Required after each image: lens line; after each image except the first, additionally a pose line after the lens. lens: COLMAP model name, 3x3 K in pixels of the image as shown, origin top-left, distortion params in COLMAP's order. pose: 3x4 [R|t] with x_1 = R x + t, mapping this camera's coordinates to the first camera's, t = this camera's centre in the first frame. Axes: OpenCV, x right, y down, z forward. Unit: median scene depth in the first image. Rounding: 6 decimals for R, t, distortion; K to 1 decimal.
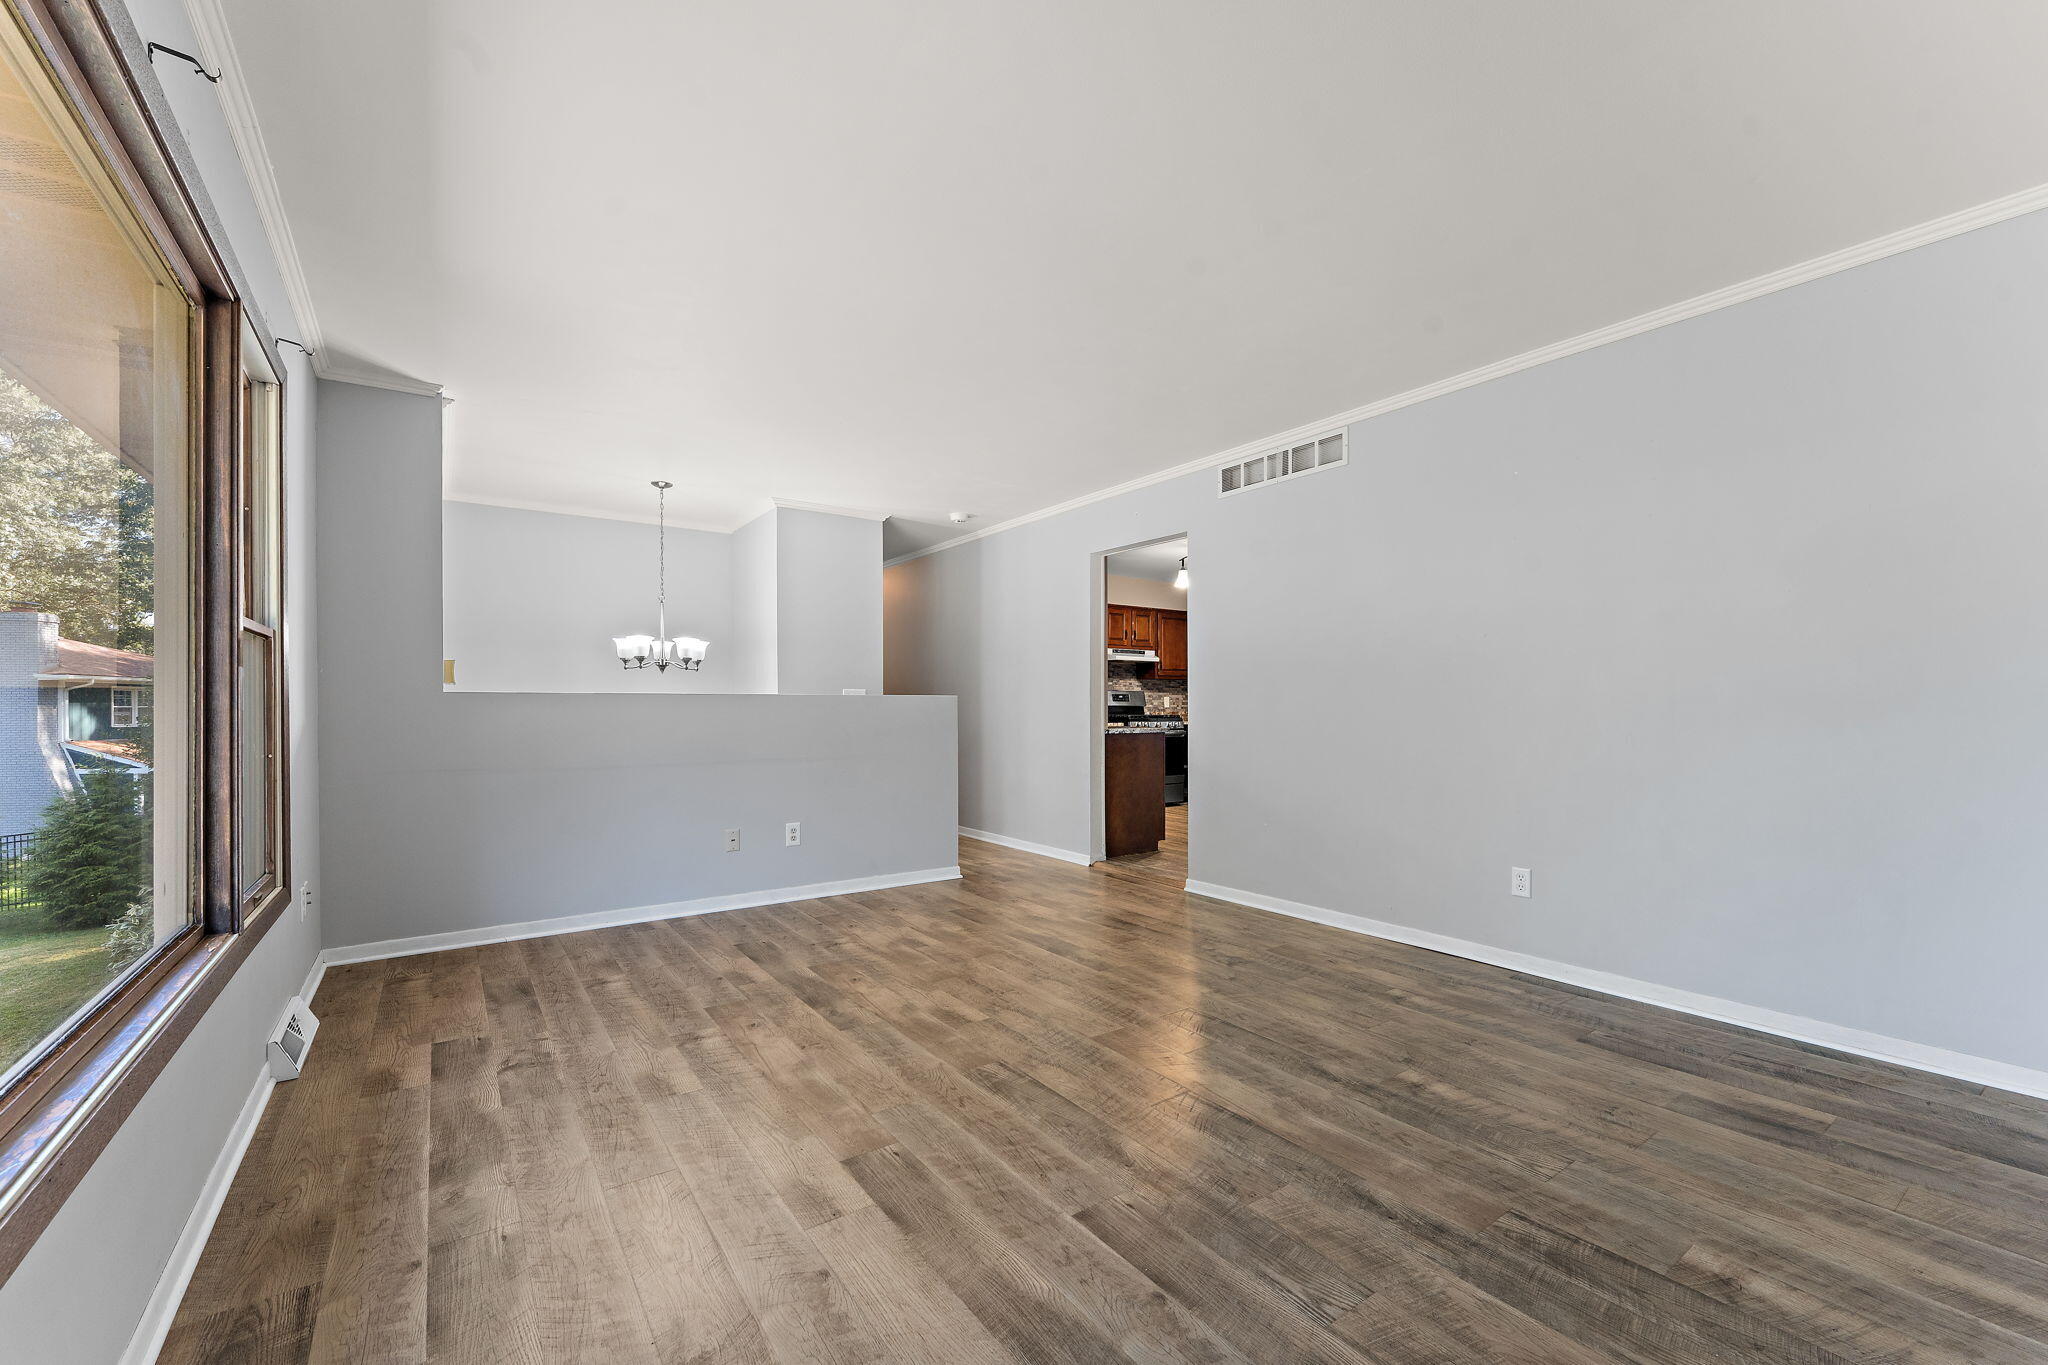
lens RADIAL K [[829.4, 0, 1025.6], [0, 829.4, 700.9], [0, 0, 1]] dist [0.001043, 0.000035]
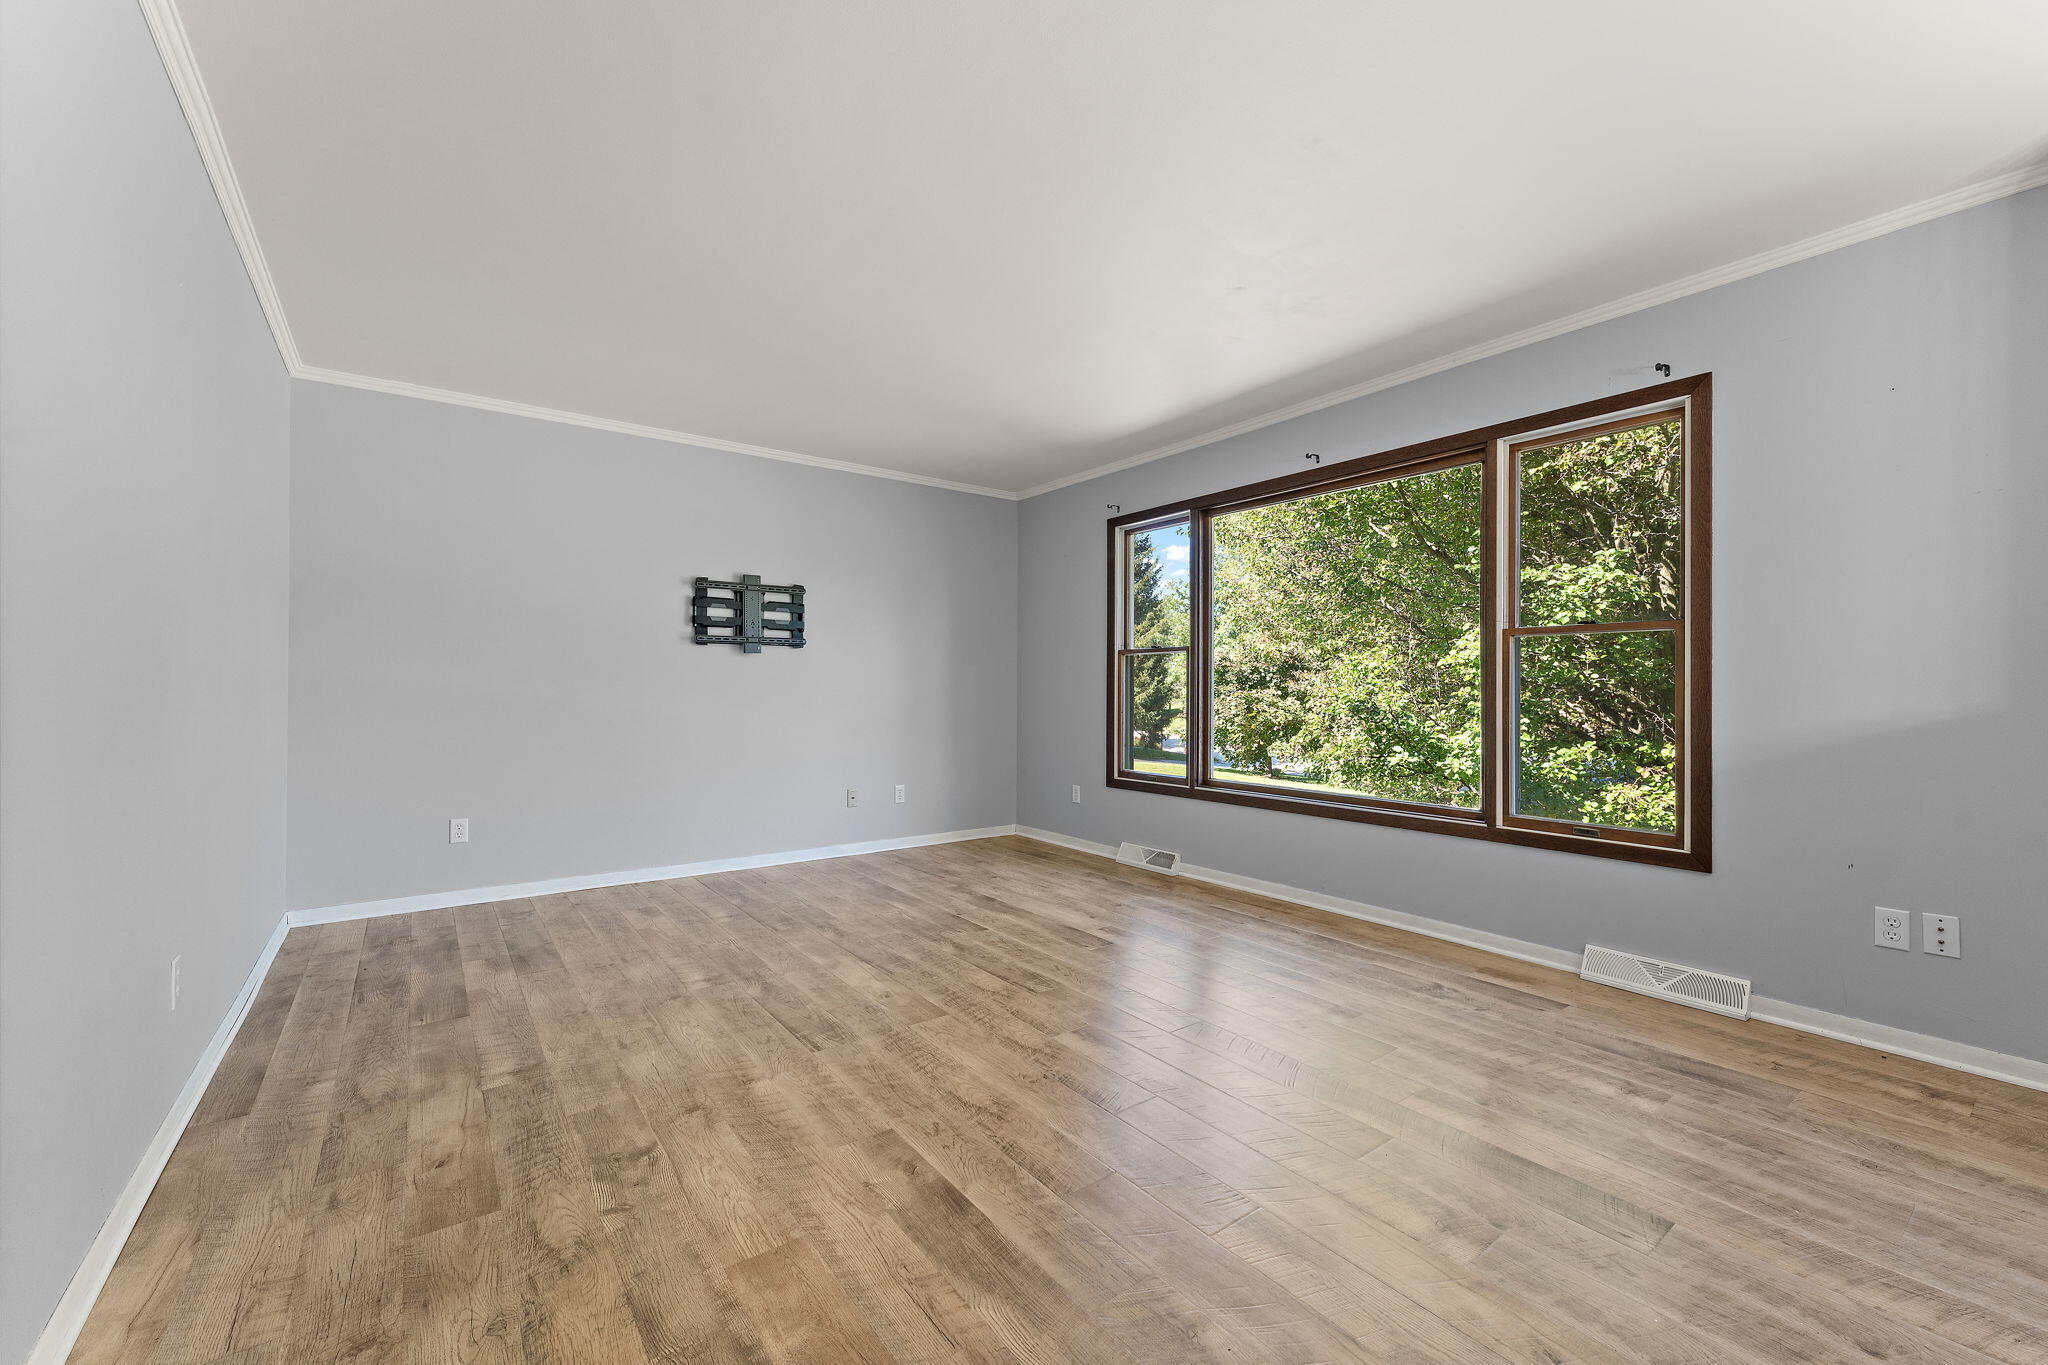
lens RADIAL K [[829.4, 0, 1022.2], [0, 829.4, 684.7], [0, 0, 1]] dist [0.001043, 0.000035]
pose [[-0.999812, -0.002084, -0.019296, 0.008290], [-0.001863, 0.999932, -0.011496, 0.015067], [0.019319, -0.011458, -0.999748, 1.942634]]
